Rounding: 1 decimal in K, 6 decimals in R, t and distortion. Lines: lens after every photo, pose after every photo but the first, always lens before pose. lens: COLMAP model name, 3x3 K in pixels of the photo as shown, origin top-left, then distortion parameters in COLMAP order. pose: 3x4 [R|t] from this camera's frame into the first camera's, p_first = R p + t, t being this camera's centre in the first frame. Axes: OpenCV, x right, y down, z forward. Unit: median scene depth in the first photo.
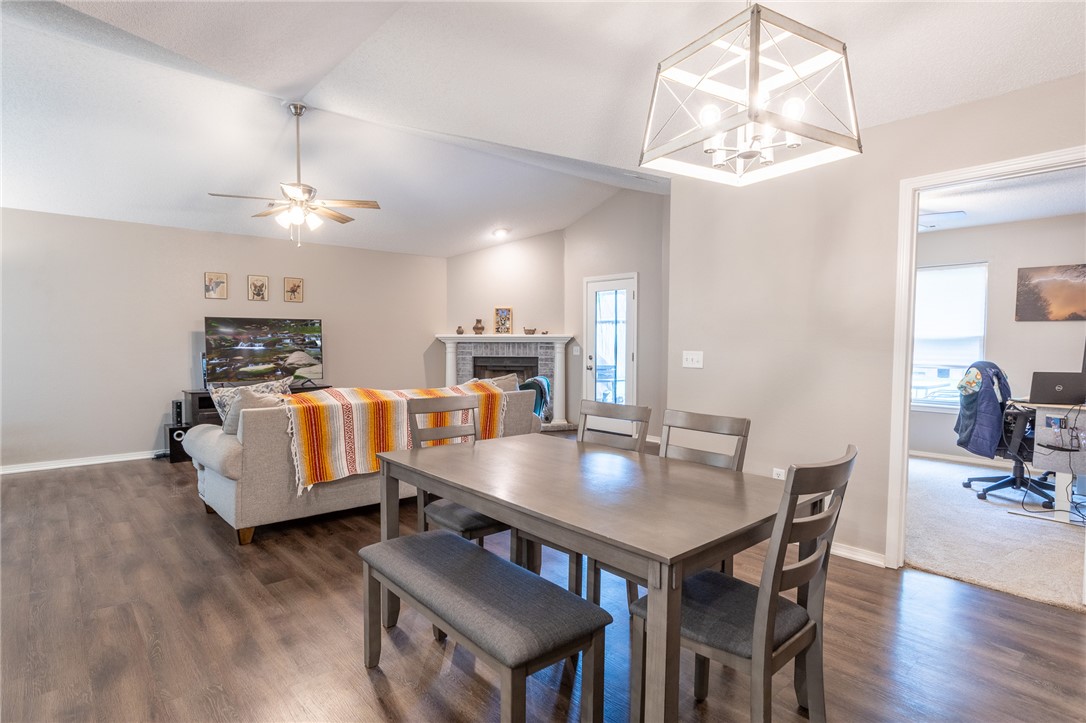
lens RADIAL K [[576.3, 0, 540.3], [0, 576.3, 364.1], [0, 0, 1]] dist [-0.046940, 0.036929]
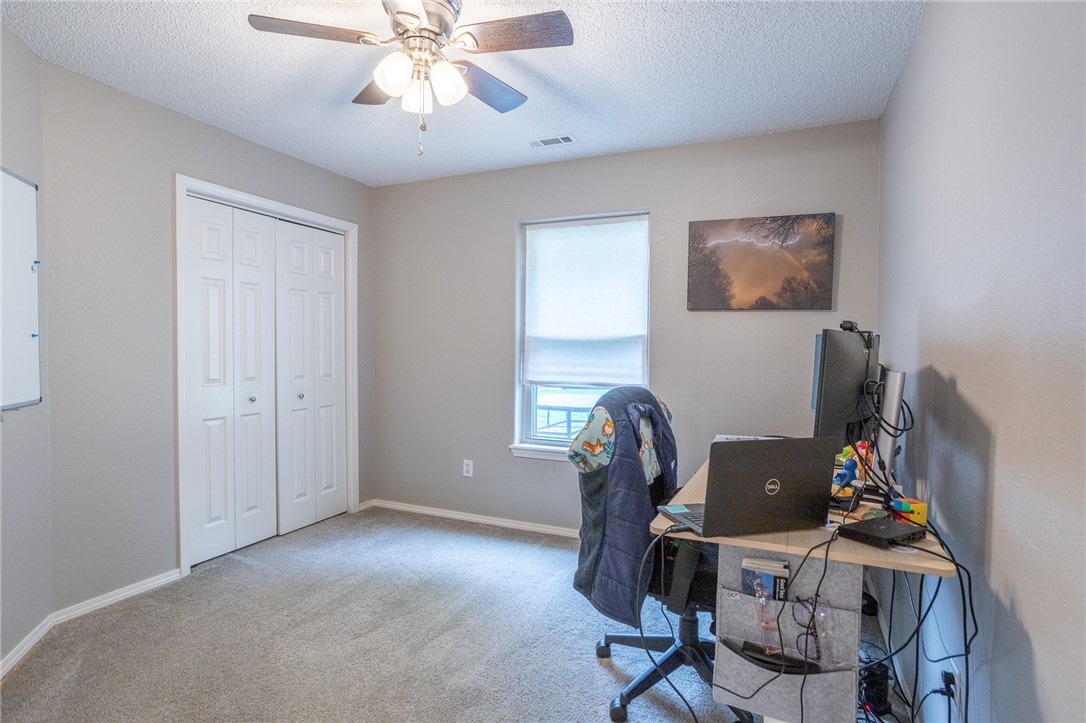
lens RADIAL K [[576.3, 0, 540.3], [0, 576.3, 364.1], [0, 0, 1]] dist [-0.046940, 0.036929]
pose [[0.911503, -0.011582, 0.411131, 0.531592], [0.014026, 0.999897, -0.002928, -0.023645], [-0.411055, 0.008436, 0.911572, 0.611269]]
